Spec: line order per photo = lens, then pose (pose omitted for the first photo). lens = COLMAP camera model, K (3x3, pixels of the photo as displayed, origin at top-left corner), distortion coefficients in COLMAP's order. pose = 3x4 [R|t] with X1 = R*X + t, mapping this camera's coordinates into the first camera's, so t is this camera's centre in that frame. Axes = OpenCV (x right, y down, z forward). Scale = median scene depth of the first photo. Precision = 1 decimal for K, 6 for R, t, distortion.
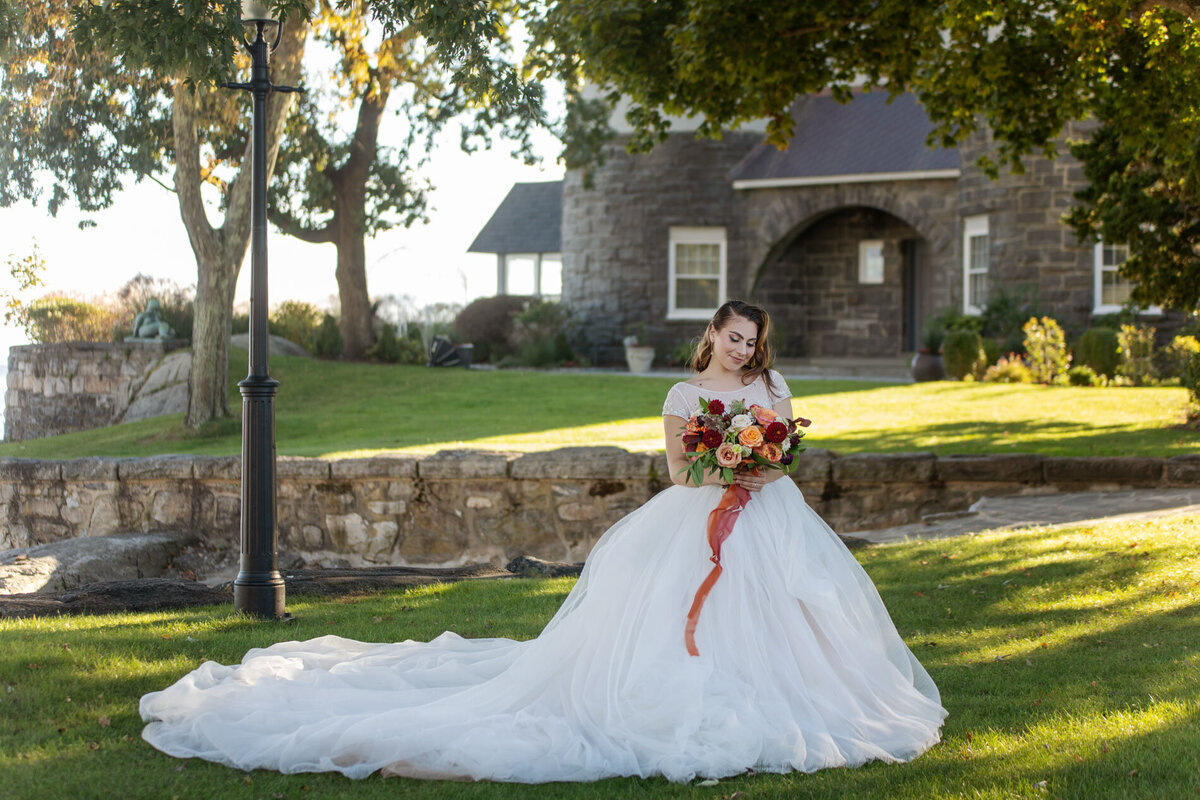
lens RADIAL K [[2461.1, 0, 599.8], [0, 2461.1, 398.9], [0, 0, 1]] dist [-0.120266, 0.000000]
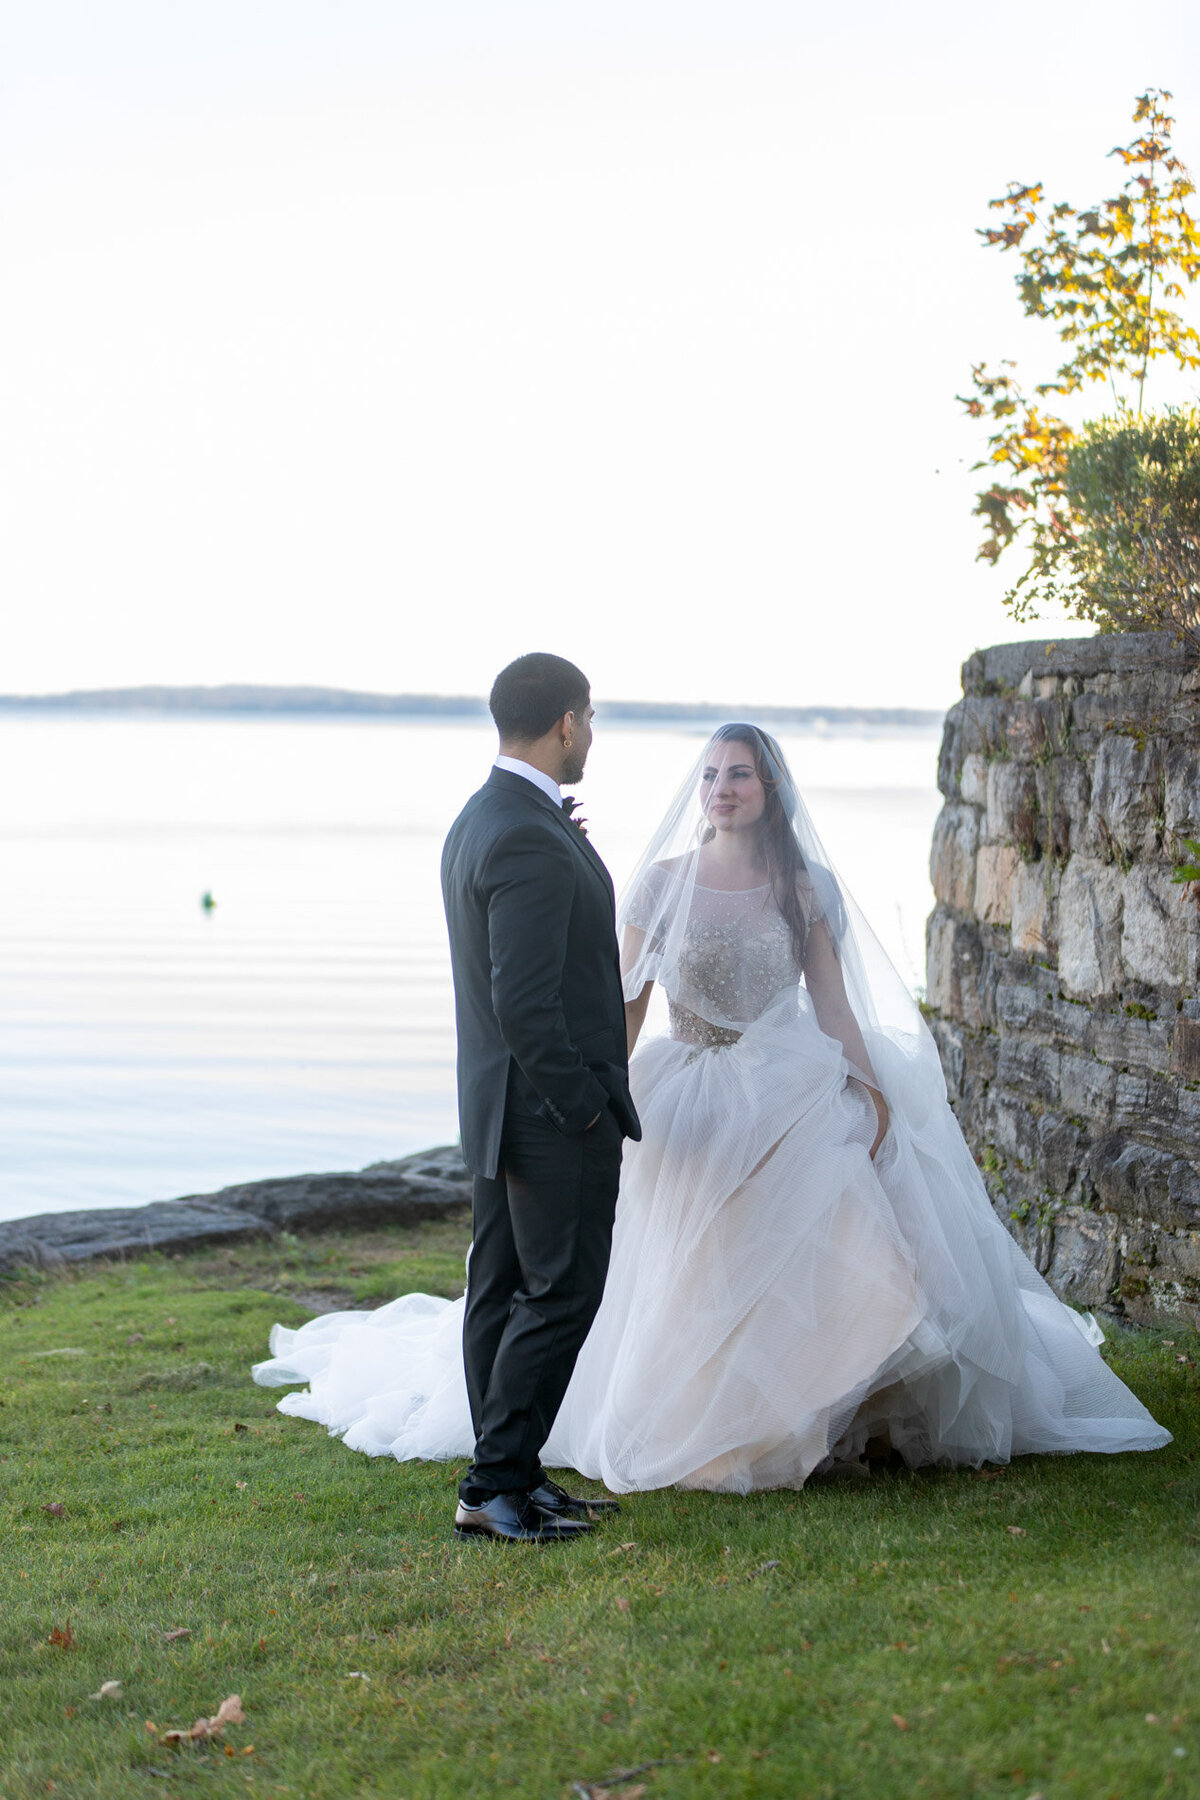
lens RADIAL K [[3897.4, 0, 599.9], [0, 3897.4, 900.3], [0, 0, 1]] dist [0.053807, 0.000000]
pose [[0.902484, 0.032834, -0.429470, -0.146865], [-0.019519, 0.999184, 0.035374, -0.014320], [0.430281, -0.023541, 0.902388, 0.759197]]
